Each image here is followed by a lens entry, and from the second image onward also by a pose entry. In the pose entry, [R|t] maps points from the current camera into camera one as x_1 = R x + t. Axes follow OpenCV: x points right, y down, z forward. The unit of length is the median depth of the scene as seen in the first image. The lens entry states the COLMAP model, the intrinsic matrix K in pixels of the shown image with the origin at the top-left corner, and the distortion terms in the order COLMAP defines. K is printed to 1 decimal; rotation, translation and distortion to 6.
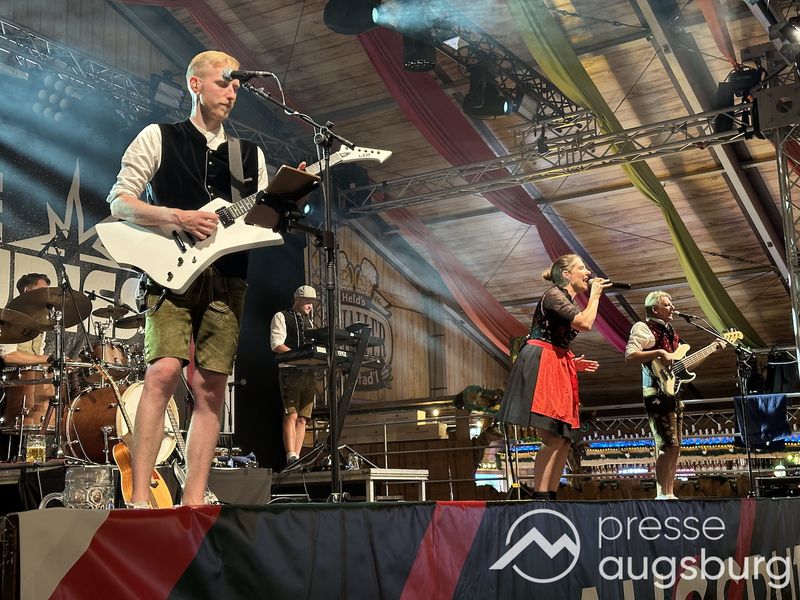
lens RADIAL K [[1106.4, 0, 396.5], [0, 1106.4, 315.6], [0, 0, 1]] dist [0.111158, 0.000000]
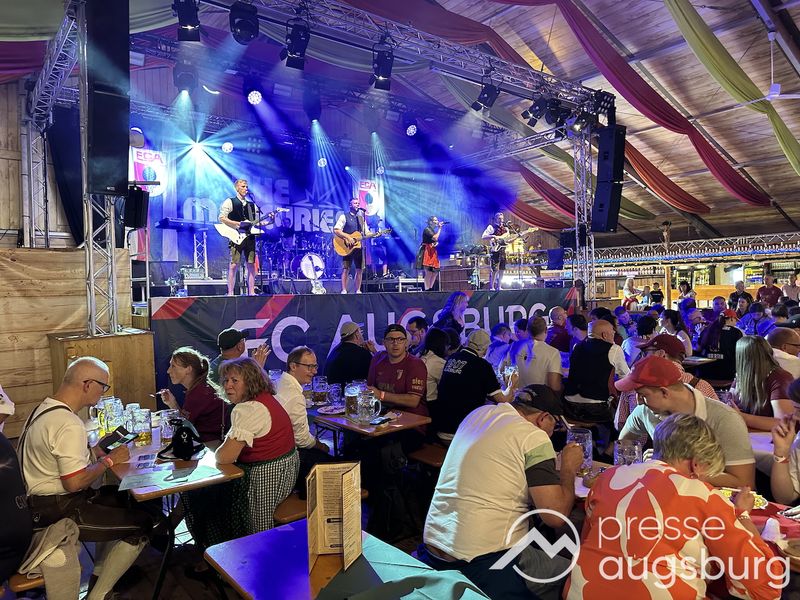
lens RADIAL K [[559.8, 0, 400.8], [0, 559.8, 298.1], [0, 0, 1]] dist [0.049758, -0.058139]
pose [[0.933527, 0.011758, -0.358314, 0.357351], [0.057583, 0.981568, 0.182234, -0.056158], [0.353853, -0.190753, 0.915643, -0.252759]]
